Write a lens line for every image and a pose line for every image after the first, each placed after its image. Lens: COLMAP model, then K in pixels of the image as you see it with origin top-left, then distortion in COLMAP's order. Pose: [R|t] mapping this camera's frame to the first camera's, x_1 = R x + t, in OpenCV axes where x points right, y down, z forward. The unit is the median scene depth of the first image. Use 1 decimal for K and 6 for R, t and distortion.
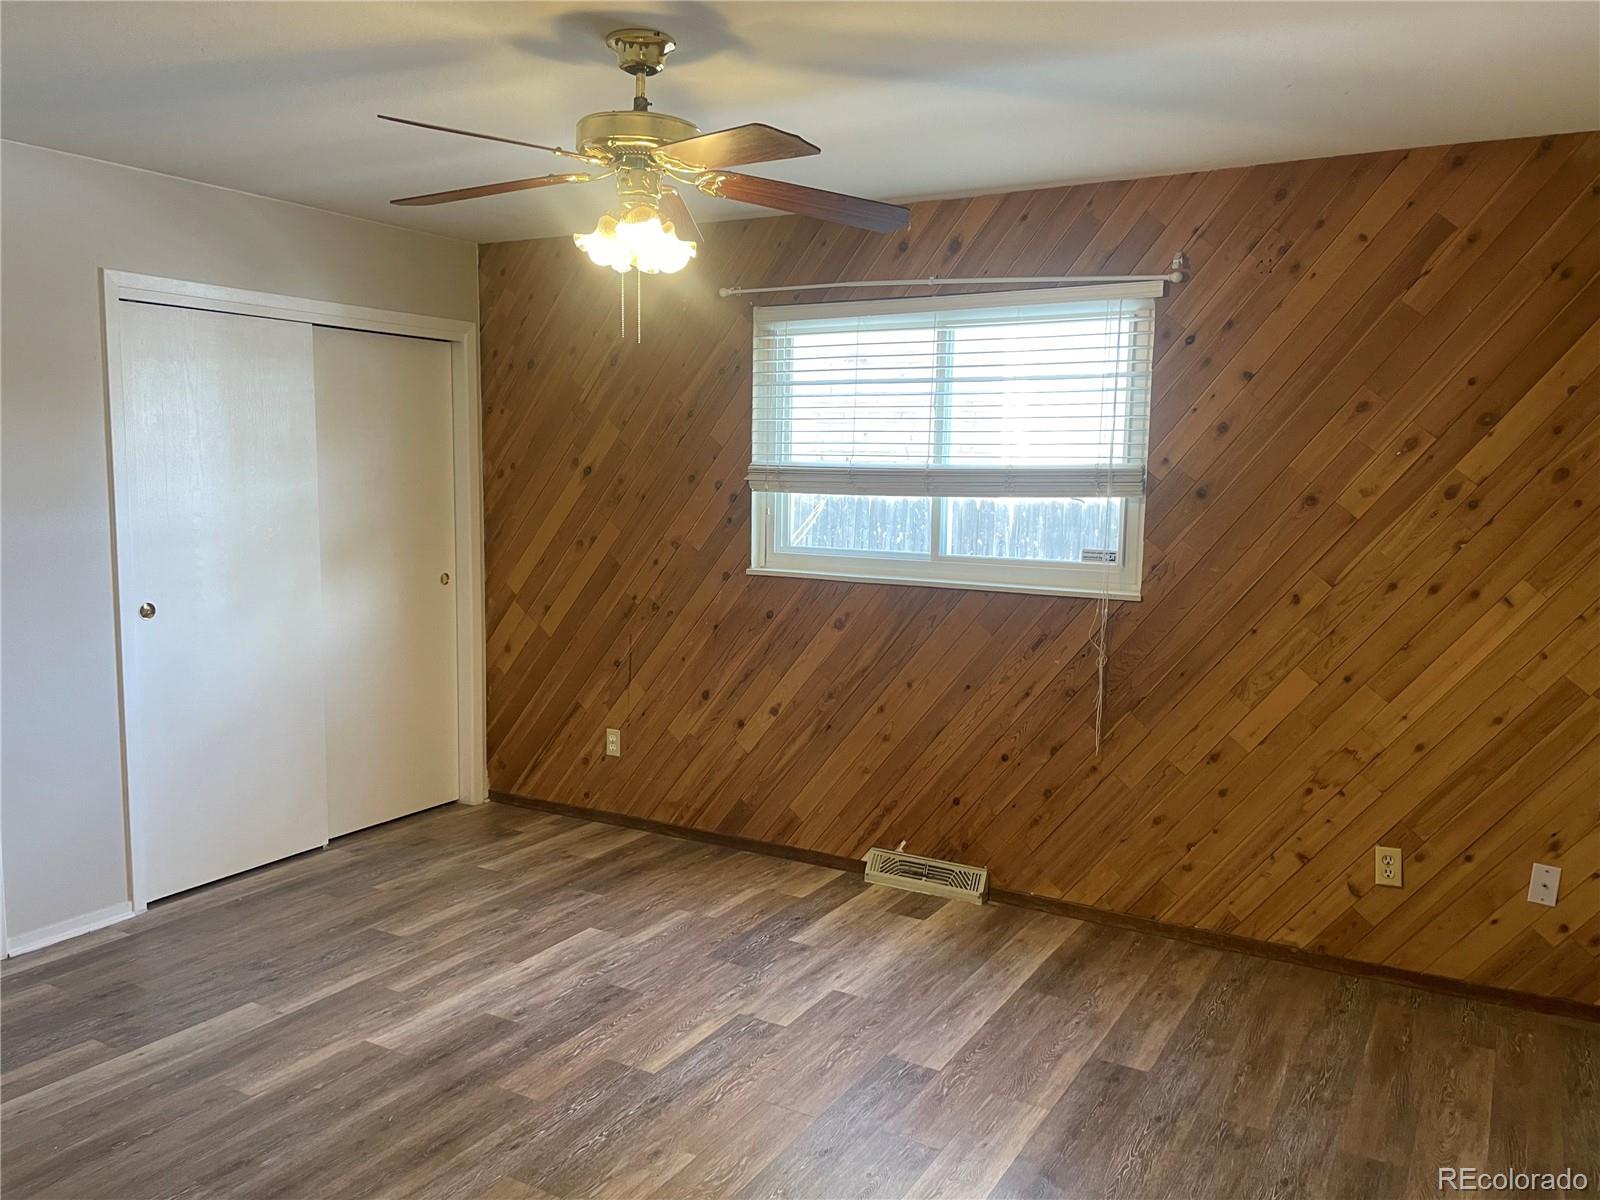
lens RADIAL K [[1210.7, 0, 804.7], [0, 1210.7, 587.1], [0, 0, 1]] dist [0.090497, -0.115873]
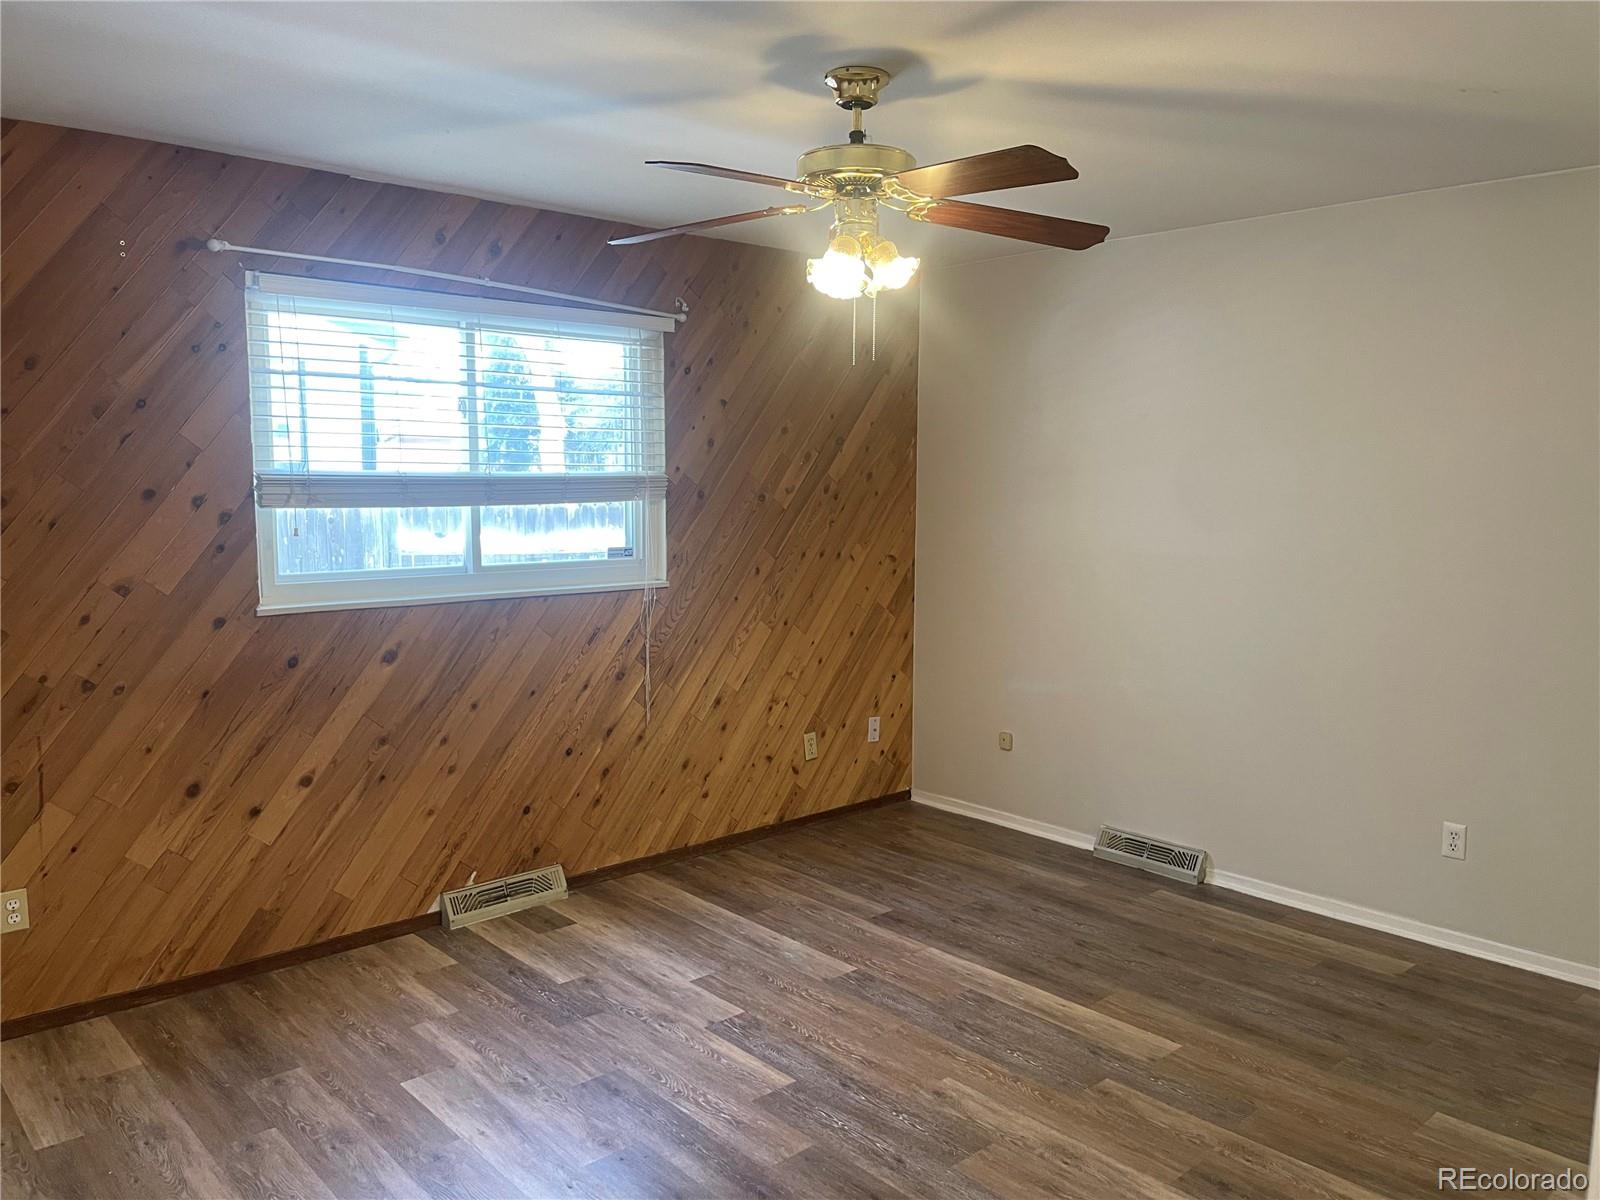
lens RADIAL K [[1210.7, 0, 802.8], [0, 1210.7, 592.7], [0, 0, 1]] dist [0.090497, -0.115873]
pose [[0.307261, -0.107697, 0.945512, -0.767121], [0.094747, 0.992101, 0.082213, -0.064341], [-0.946897, 0.064324, 0.315038, 0.480302]]
